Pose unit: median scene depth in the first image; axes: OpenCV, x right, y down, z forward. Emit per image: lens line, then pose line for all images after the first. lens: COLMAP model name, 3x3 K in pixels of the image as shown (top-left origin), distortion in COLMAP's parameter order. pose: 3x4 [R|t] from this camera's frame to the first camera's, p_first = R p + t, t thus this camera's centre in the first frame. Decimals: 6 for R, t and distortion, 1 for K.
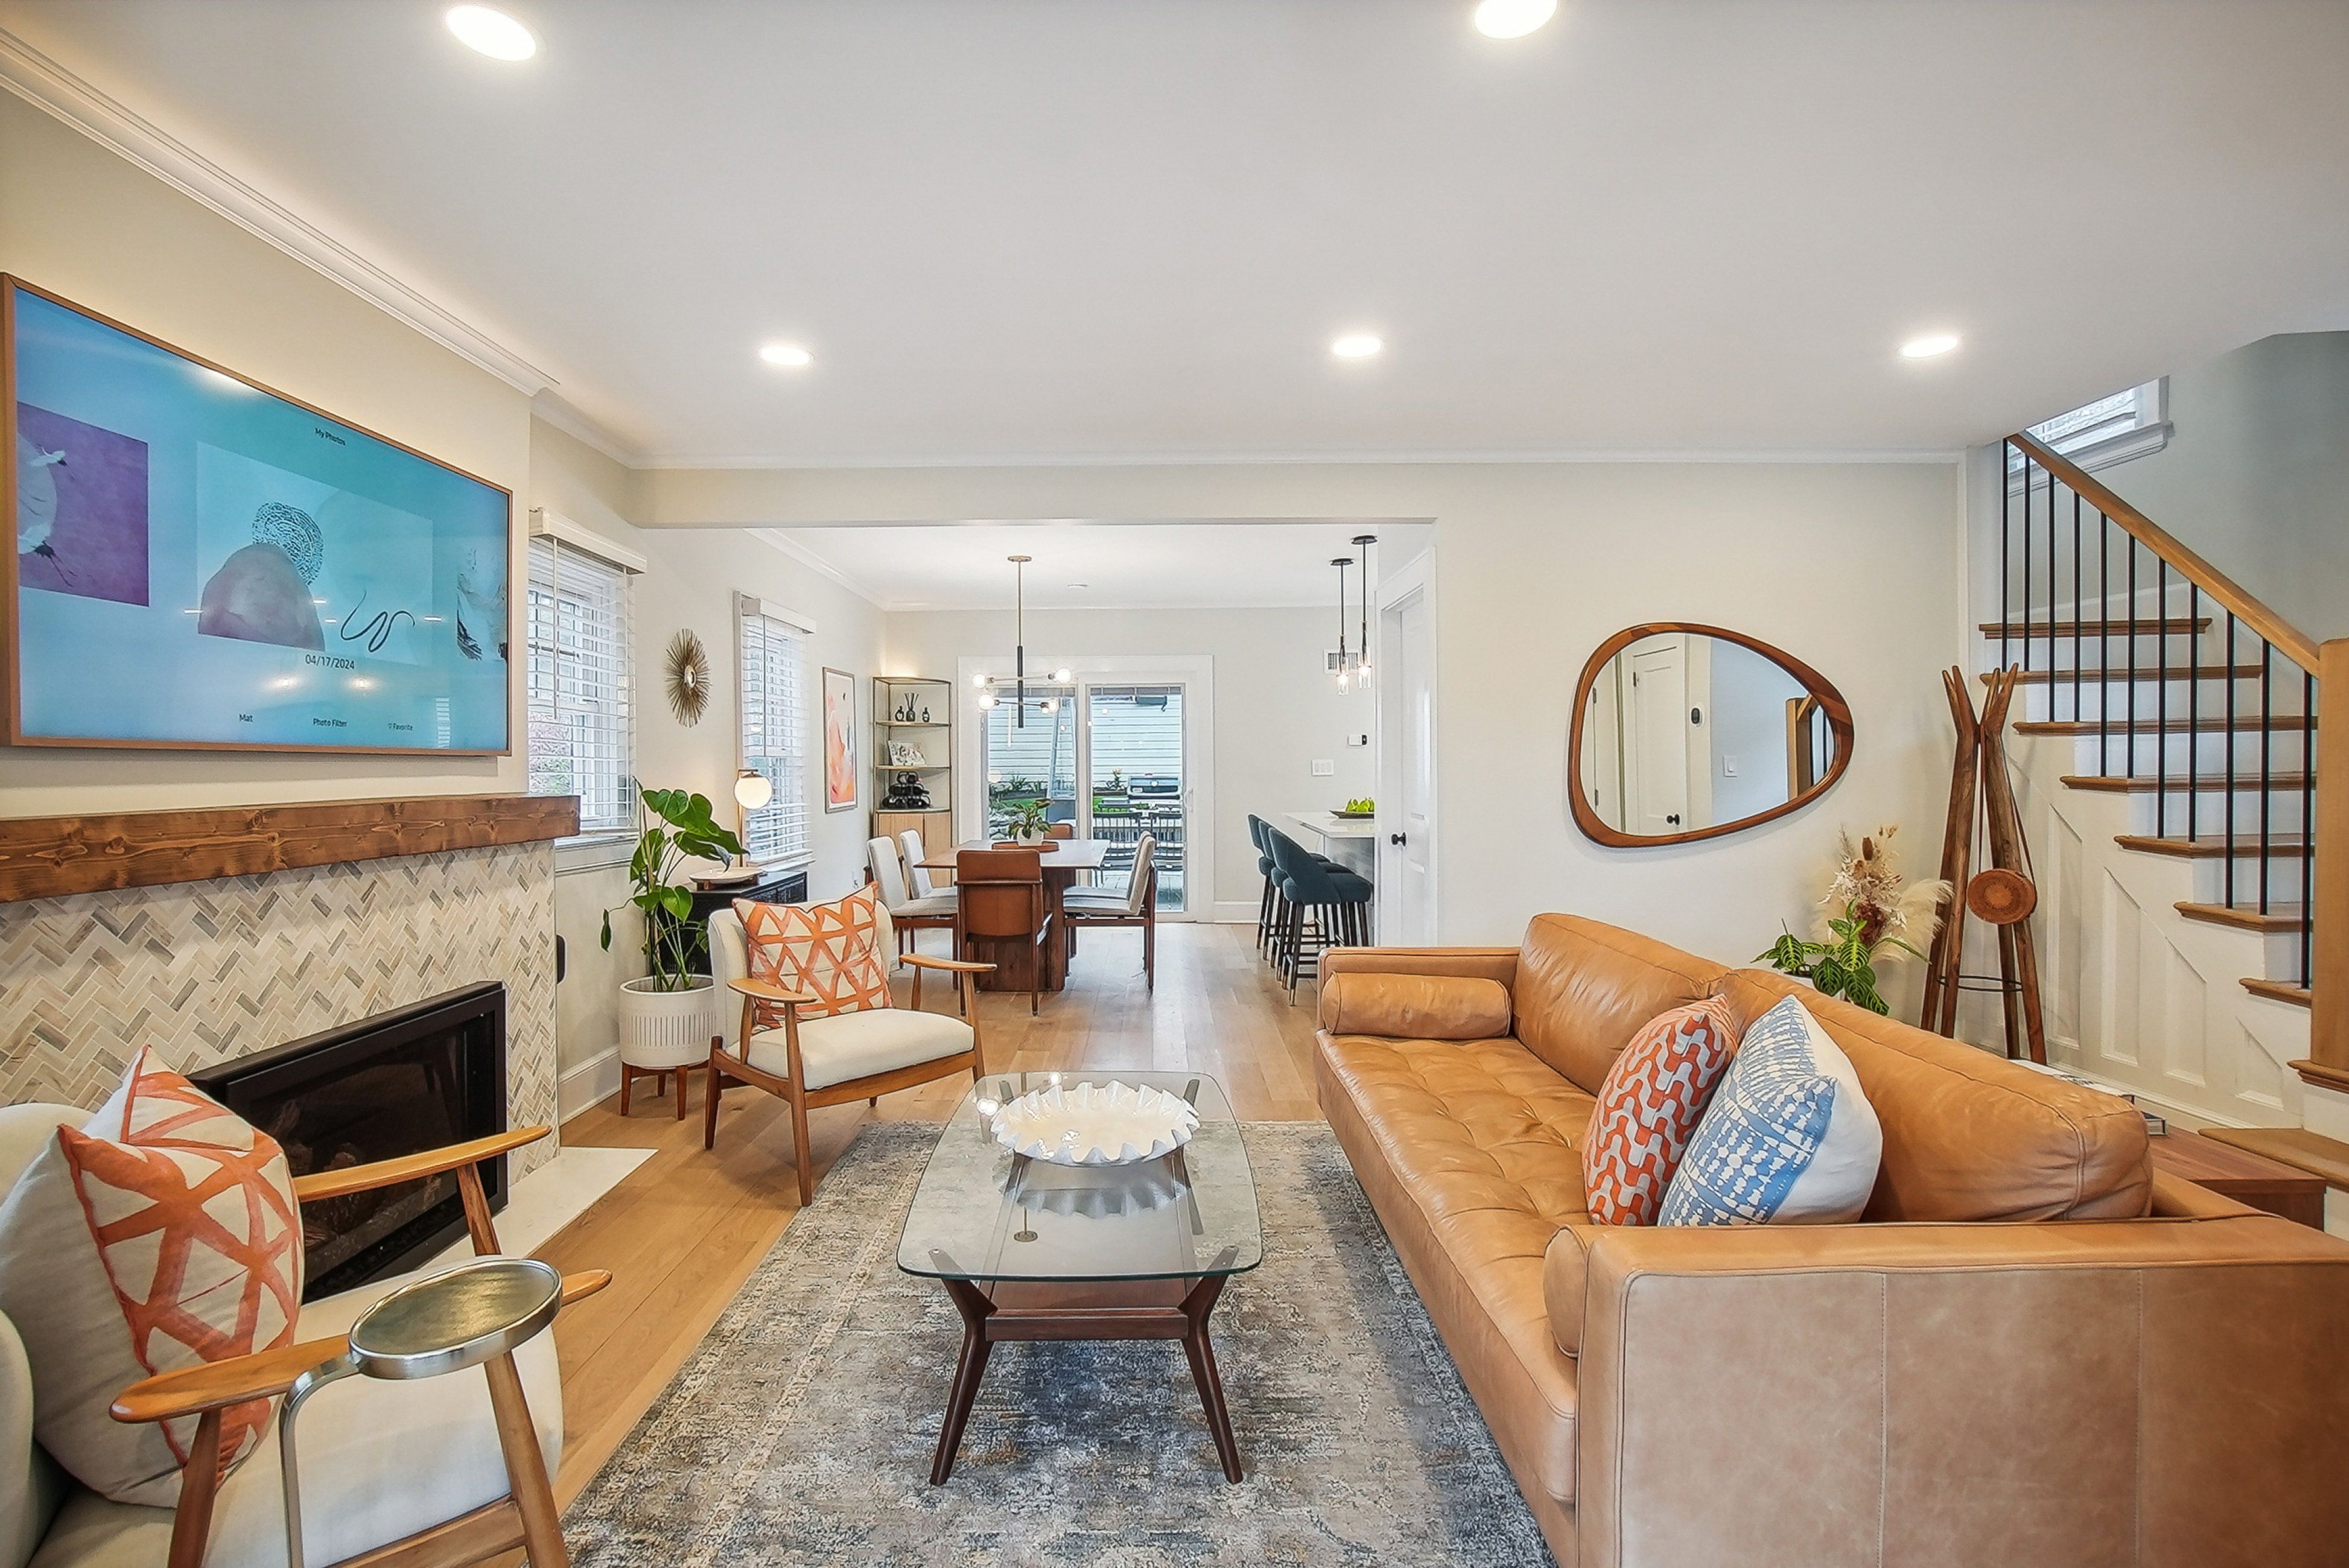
lens RADIAL K [[1061.1, 0, 1148.5], [0, 1061.1, 757.6], [0, 0, 1]] dist [-0.070407, 0.025134]
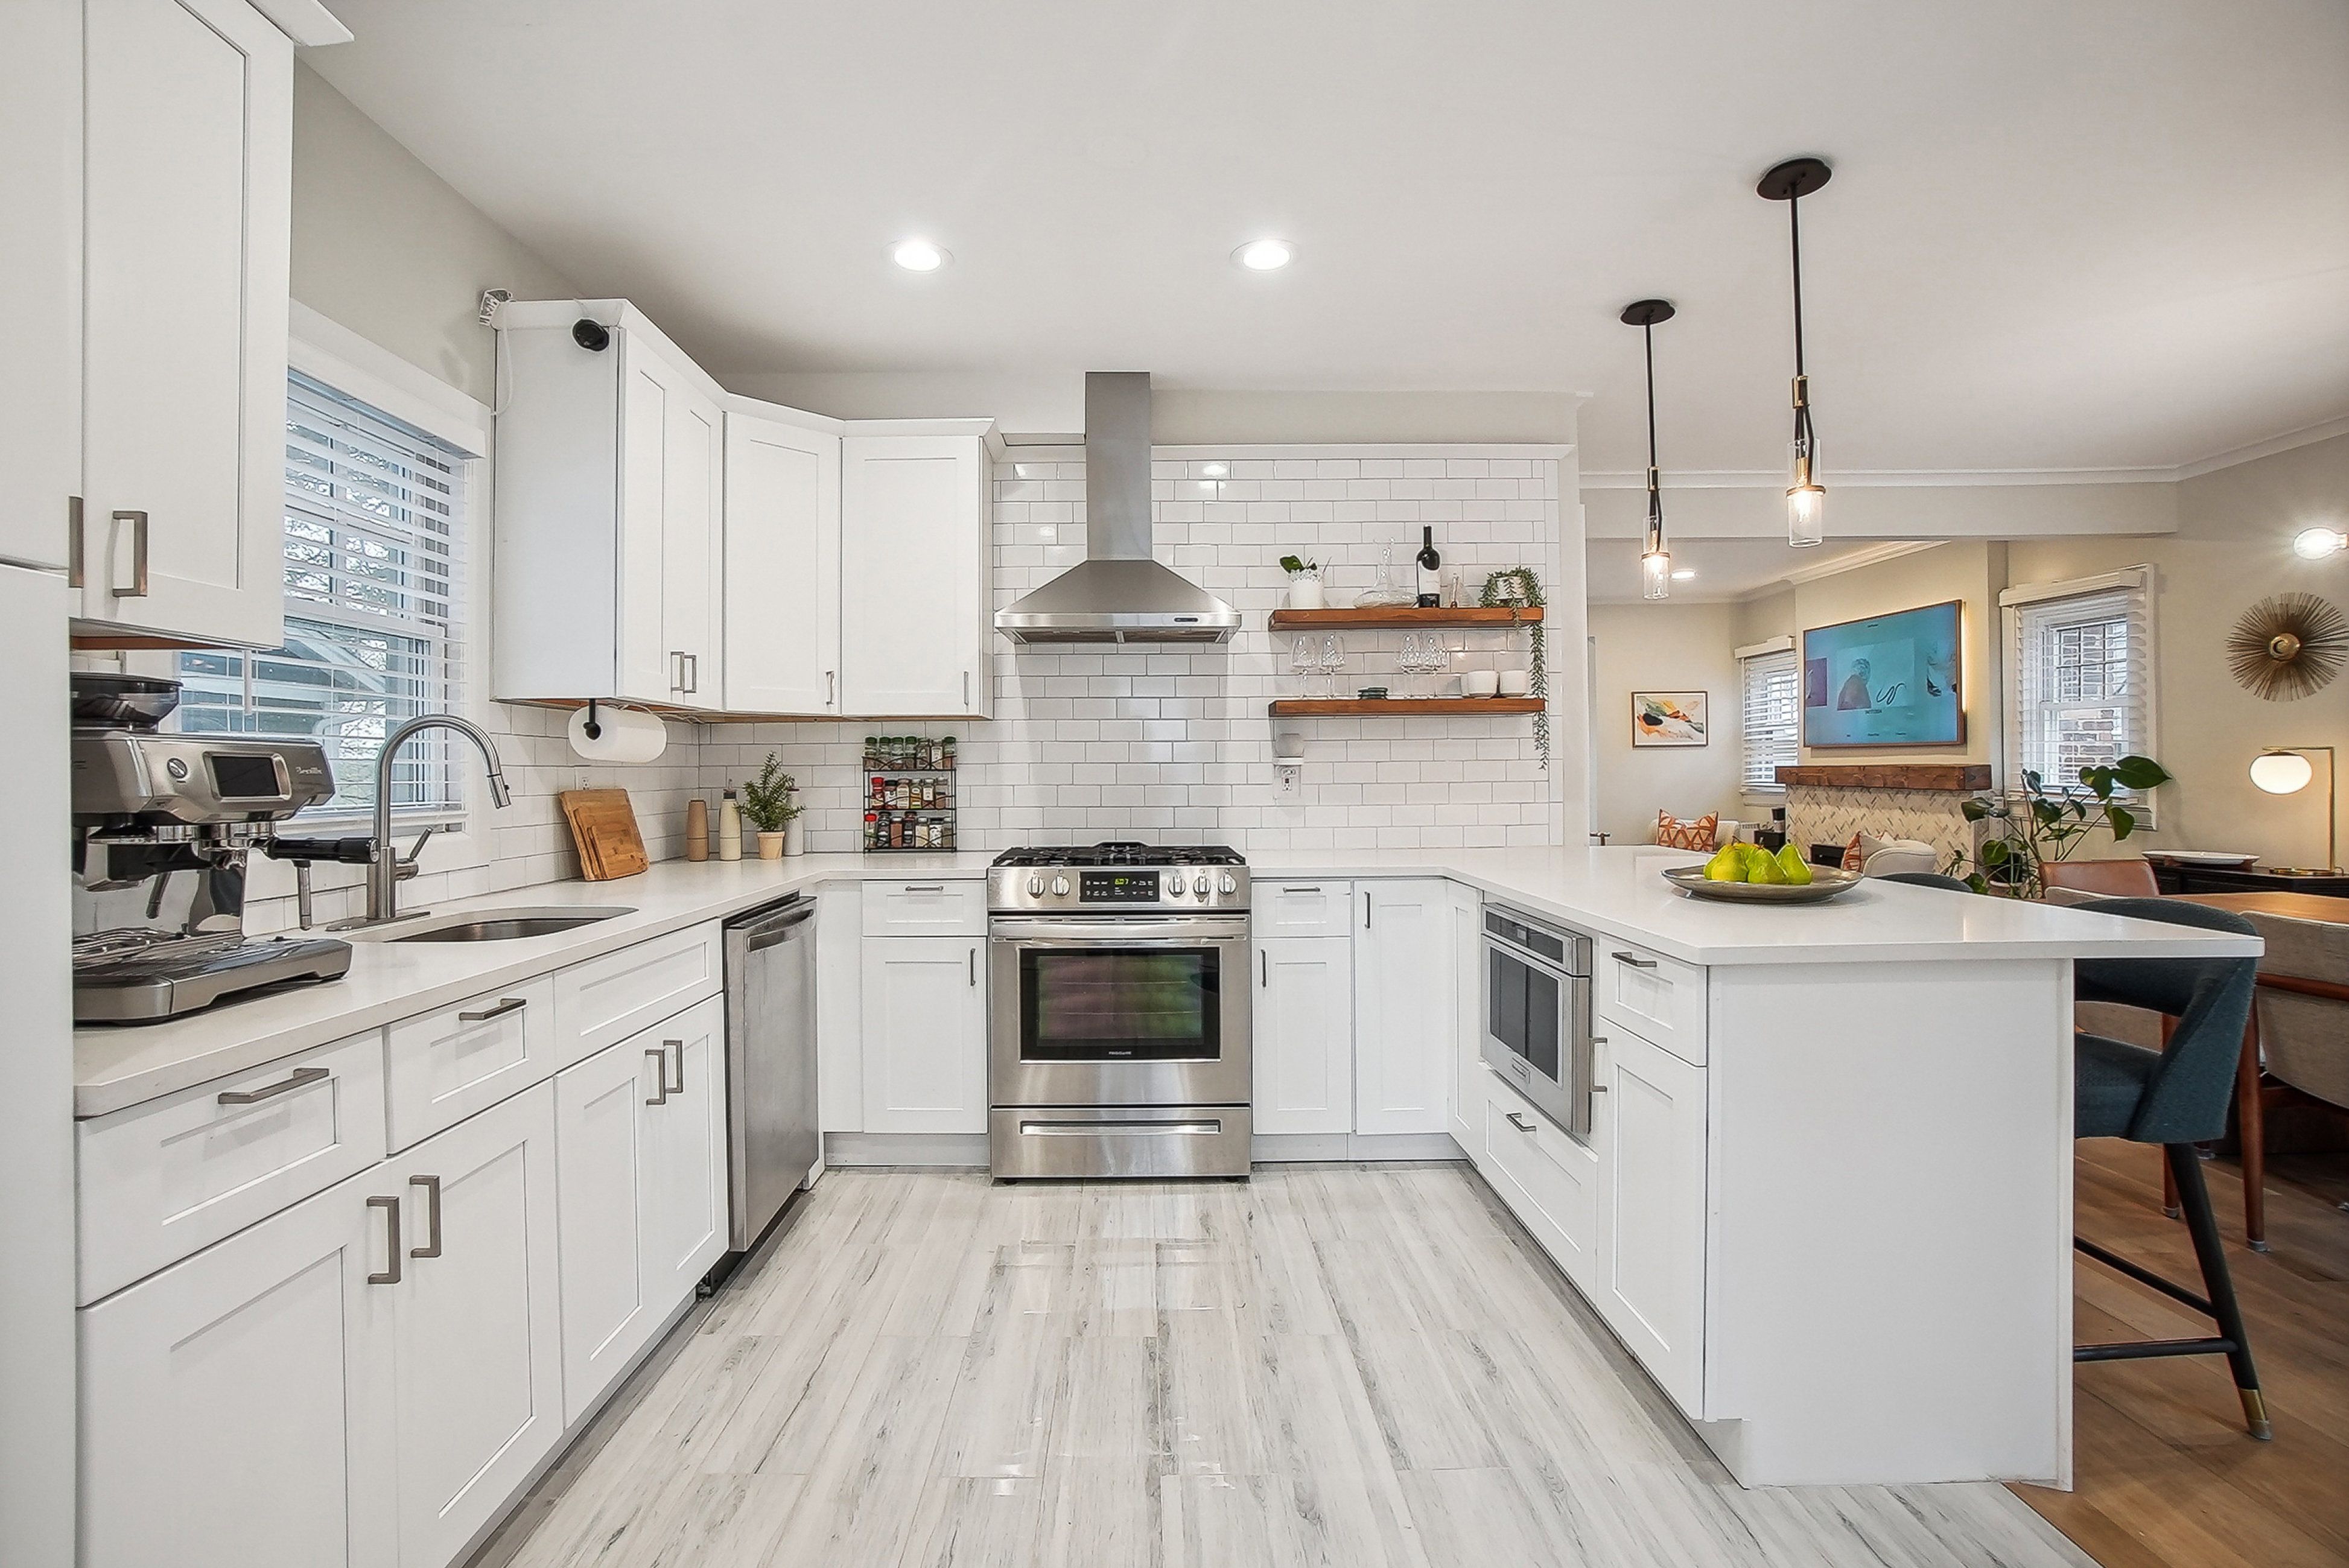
lens RADIAL K [[1049.5, 0, 1145.3], [0, 1049.5, 761.7], [0, 0, 1]] dist [-0.067808, 0.023277]
pose [[-0.999867, 0.015561, -0.004813, 0.786556], [0.015616, 0.999809, -0.011781, 0.026320], [0.004628, -0.011854, -0.999919, 2.612998]]
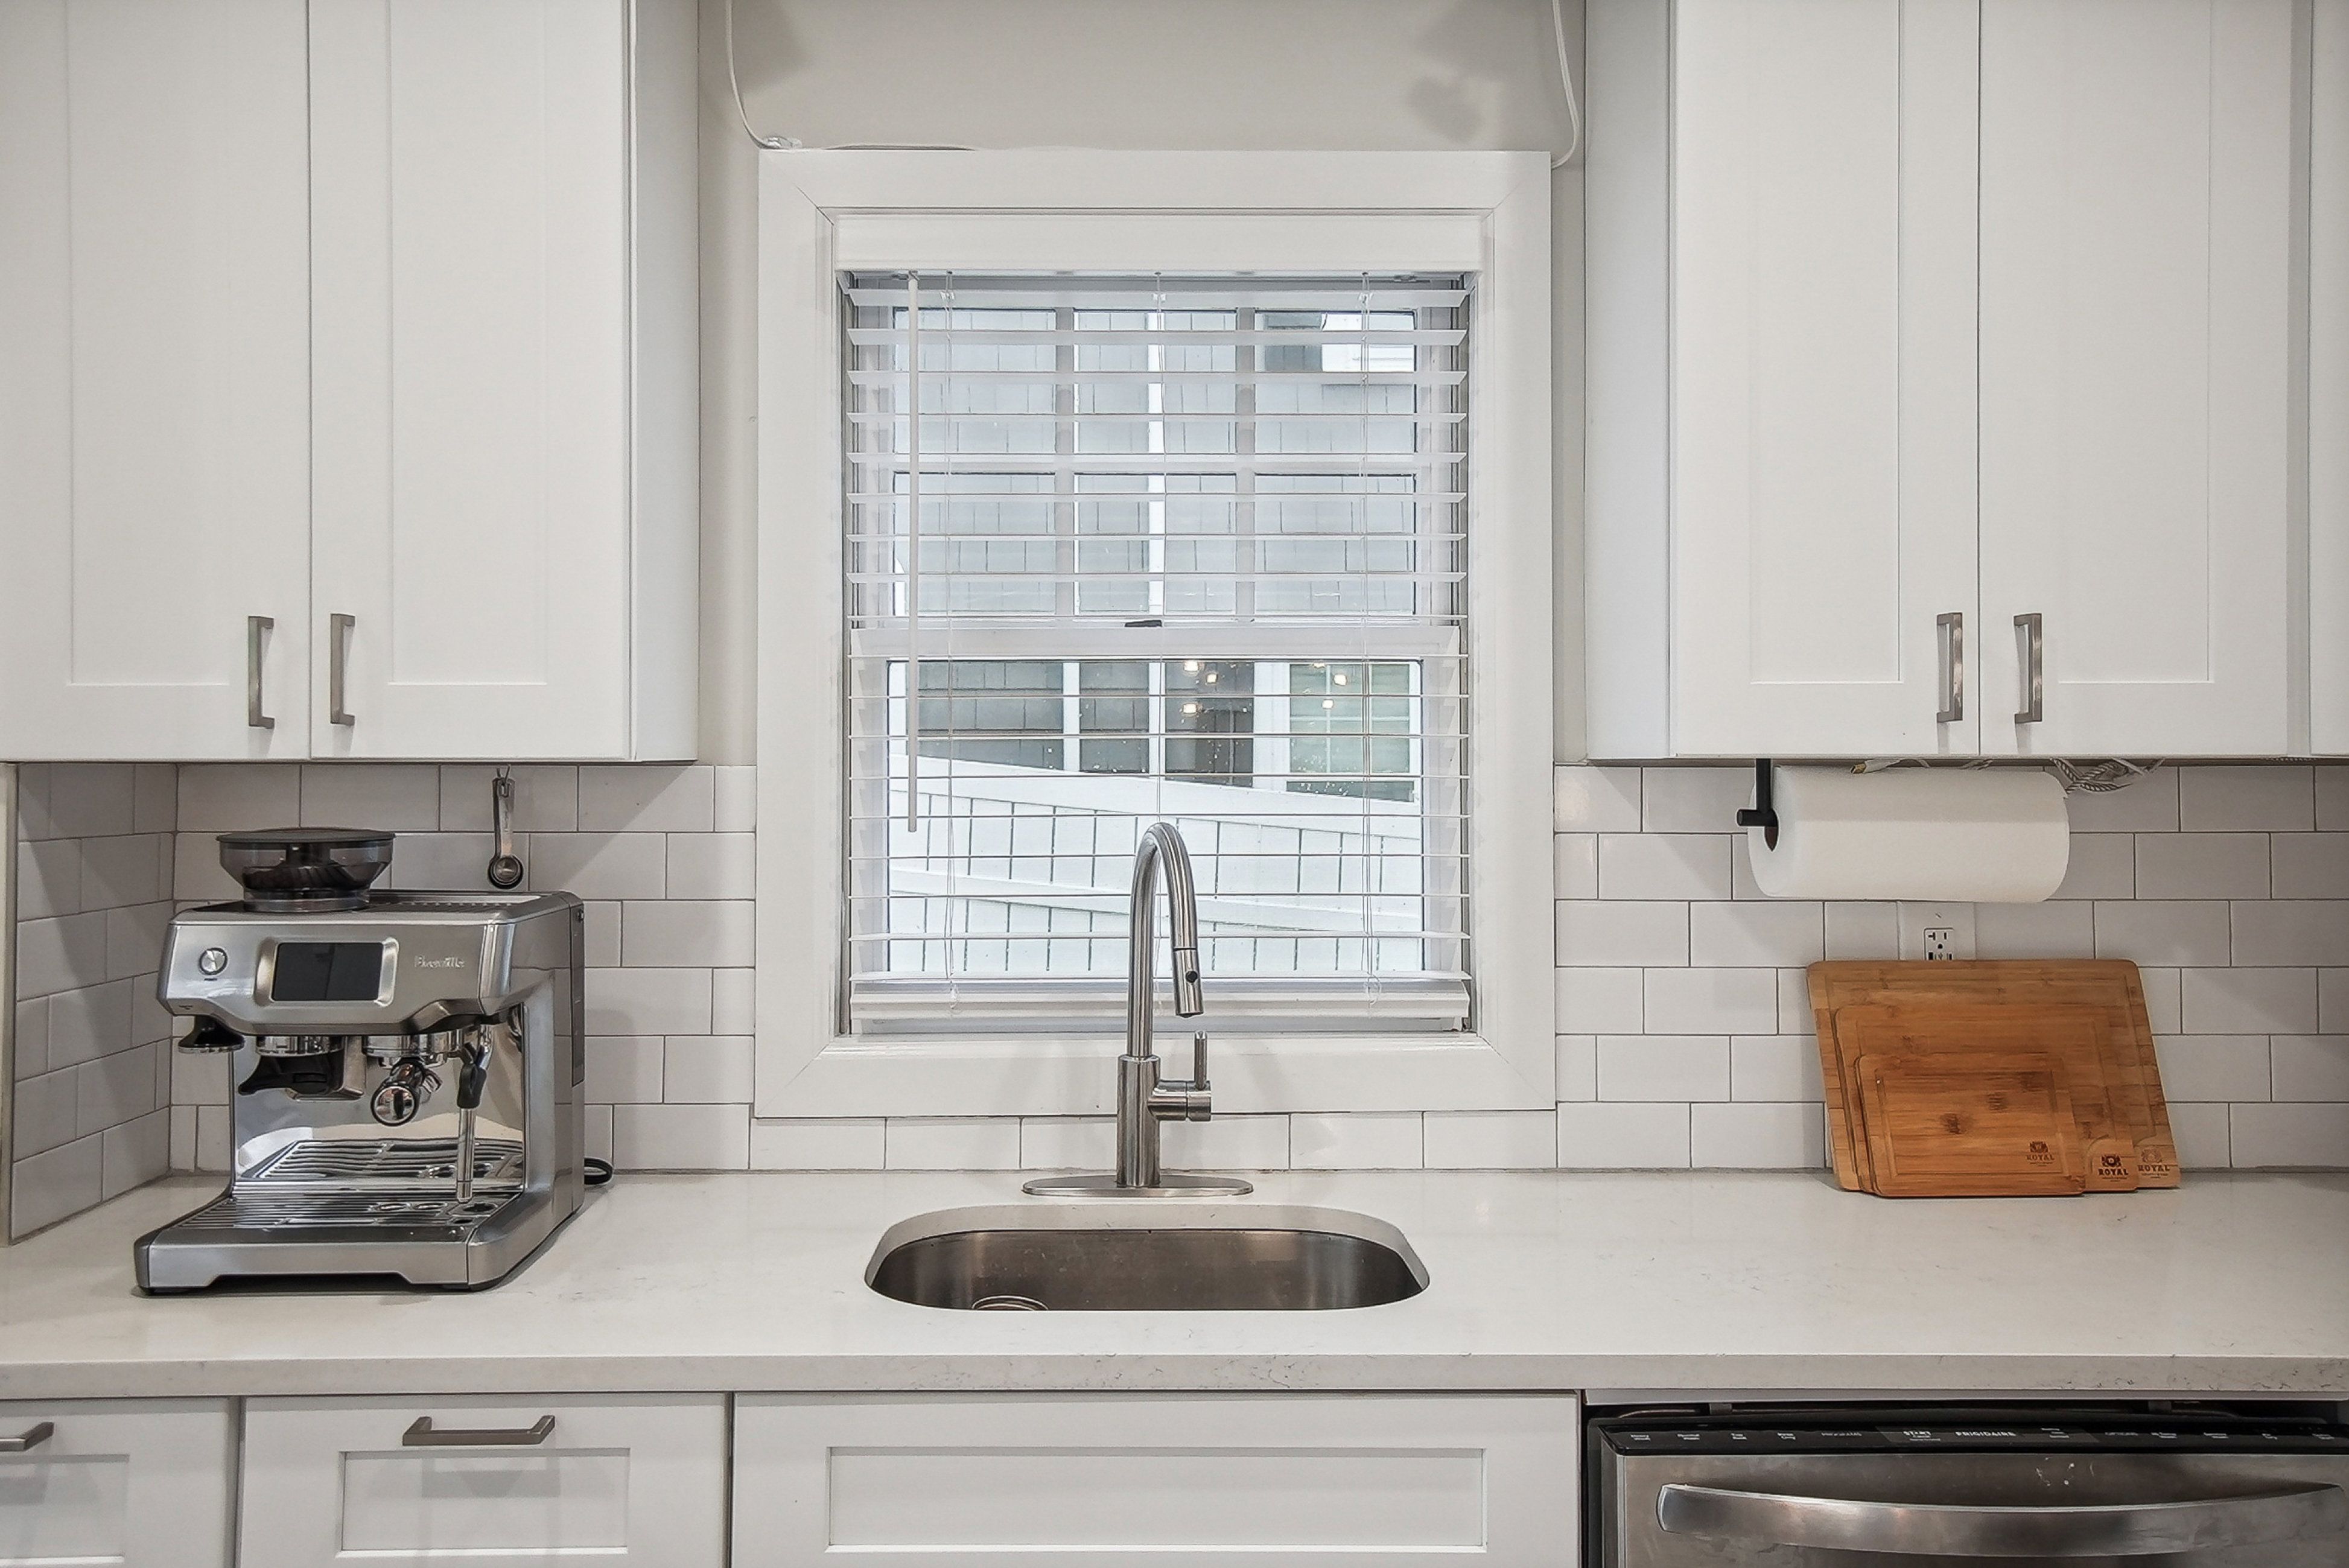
lens RADIAL K [[1793.5, 0, 1148.7], [0, 1793.5, 770.8], [0, 0, 1]] dist [0.034957, -0.002734]
pose [[-0.053271, 0.011170, 0.998518, 0.644897], [-0.000699, 0.999937, -0.011223, -0.022865], [-0.998580, -0.001295, -0.053260, 2.070522]]
